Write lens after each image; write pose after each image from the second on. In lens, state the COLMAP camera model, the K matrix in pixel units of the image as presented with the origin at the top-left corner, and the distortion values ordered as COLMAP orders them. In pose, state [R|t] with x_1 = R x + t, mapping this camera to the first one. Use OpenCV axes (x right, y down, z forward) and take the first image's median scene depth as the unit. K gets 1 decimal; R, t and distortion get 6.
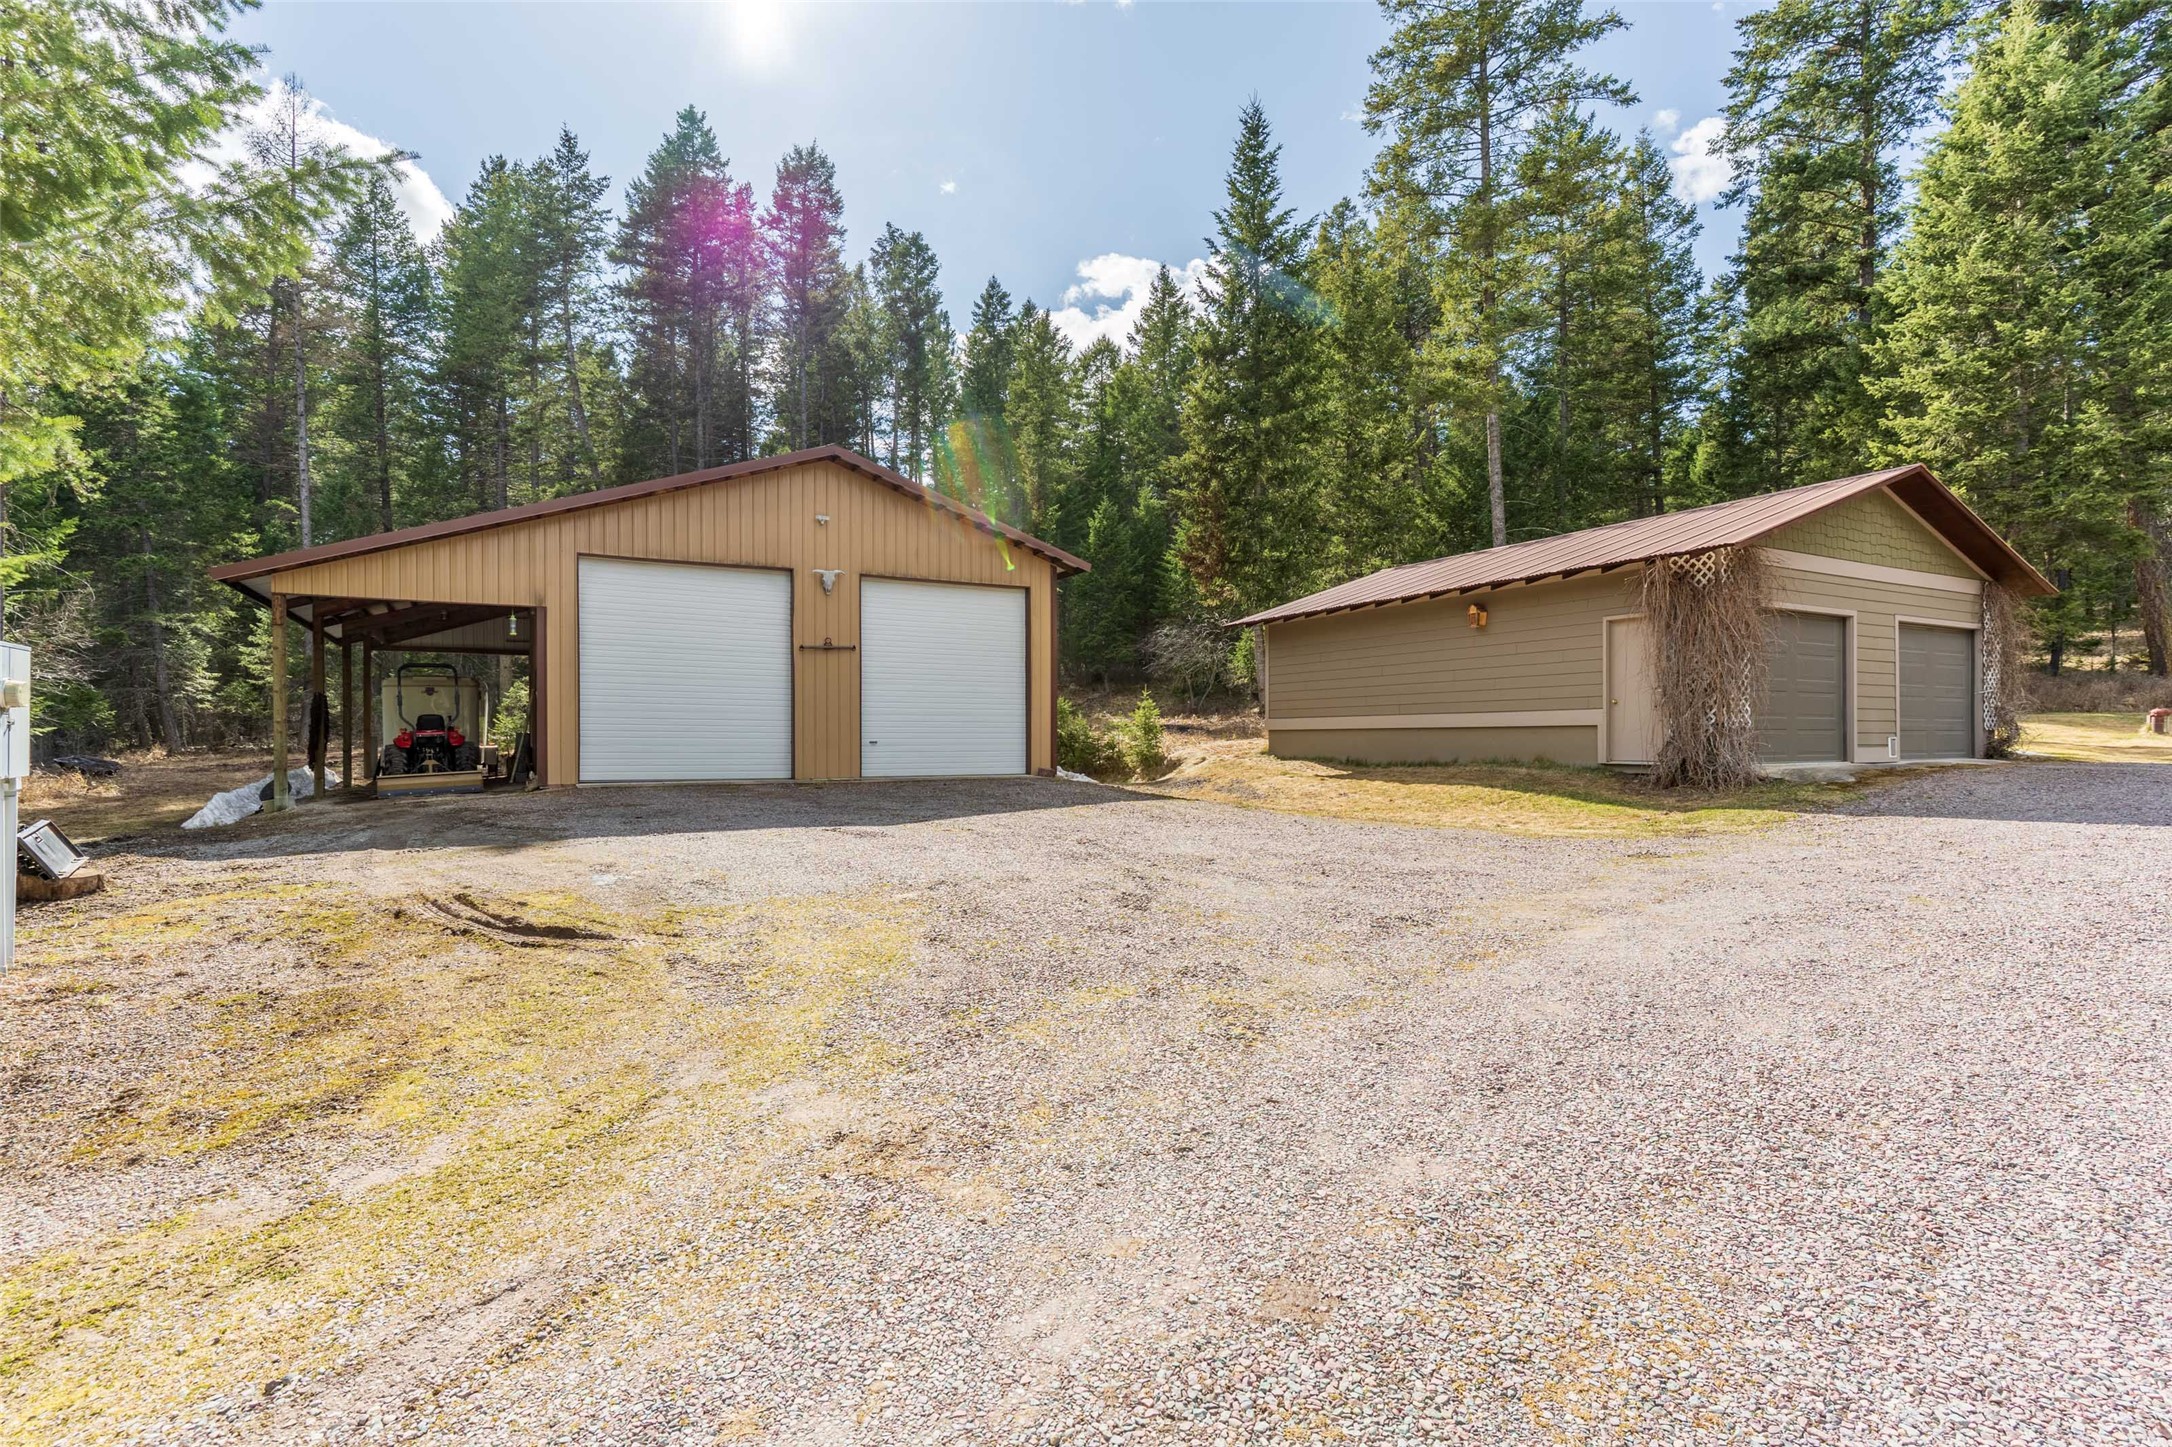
lens RADIAL K [[1015.4, 0, 1080.1], [0, 1015.4, 728.0], [0, 0, 1]] dist [-0.004951, -0.000322]
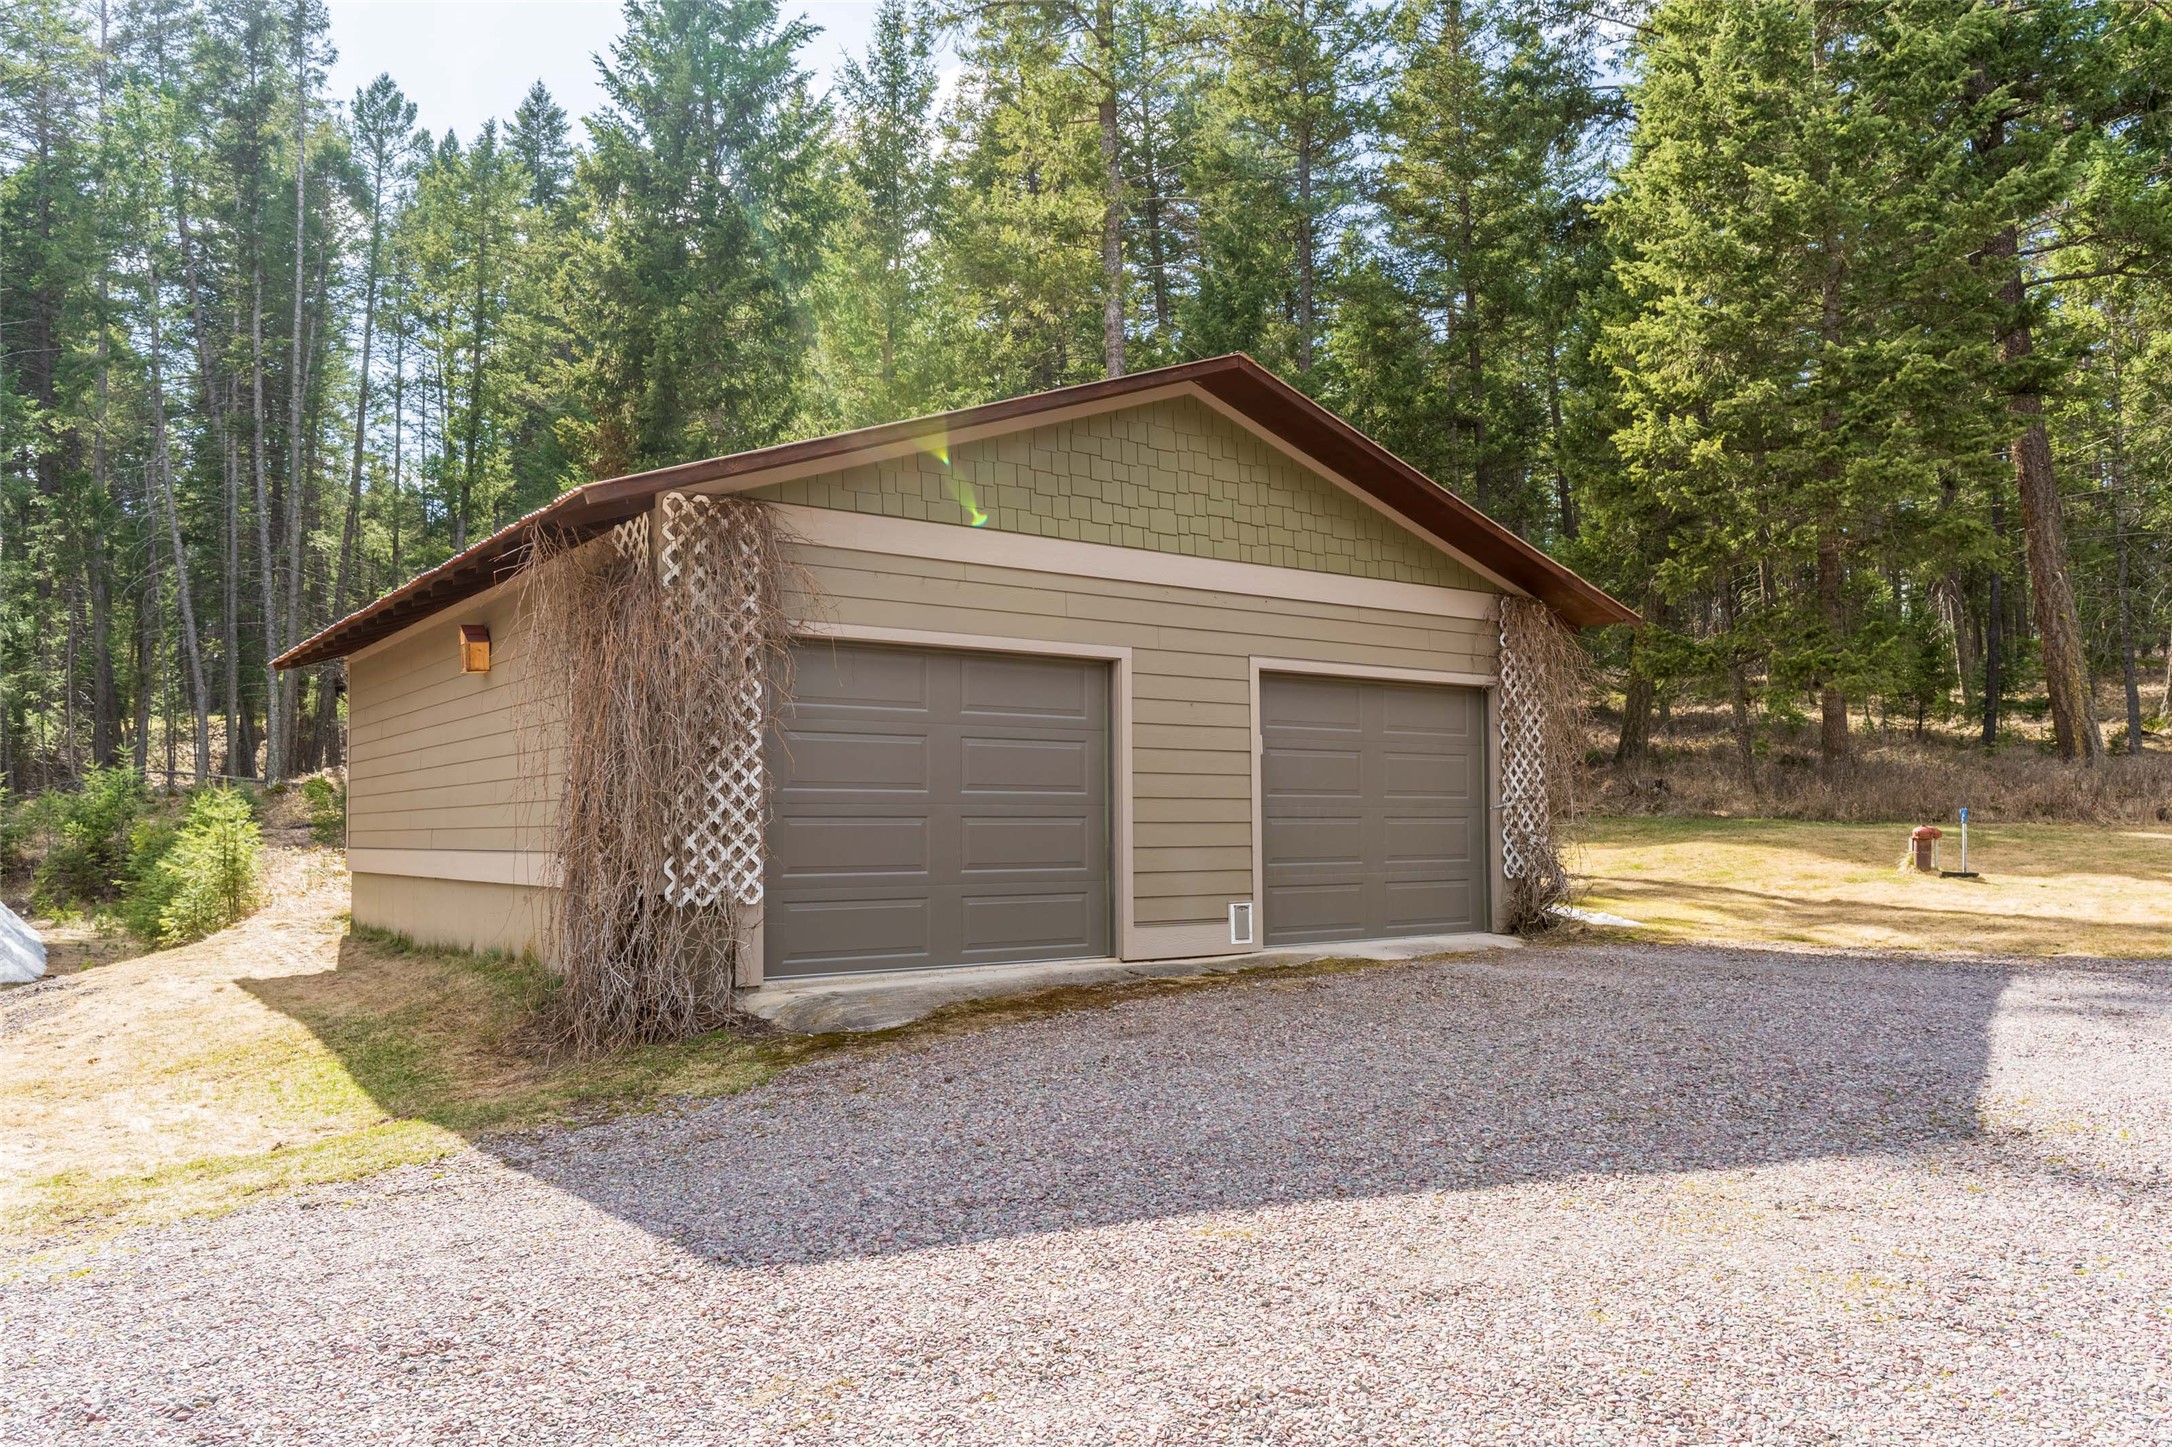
lens RADIAL K [[1578.9, 0, 1086.0], [0, 1578.9, 723.5], [0, 0, 1]] dist [0.002623, 0.001691]
pose [[0.990411, 0.004311, 0.138086, 0.565896], [0.003785, 0.998291, -0.058315, -0.030701], [-0.138102, 0.058278, 0.988702, 0.220676]]
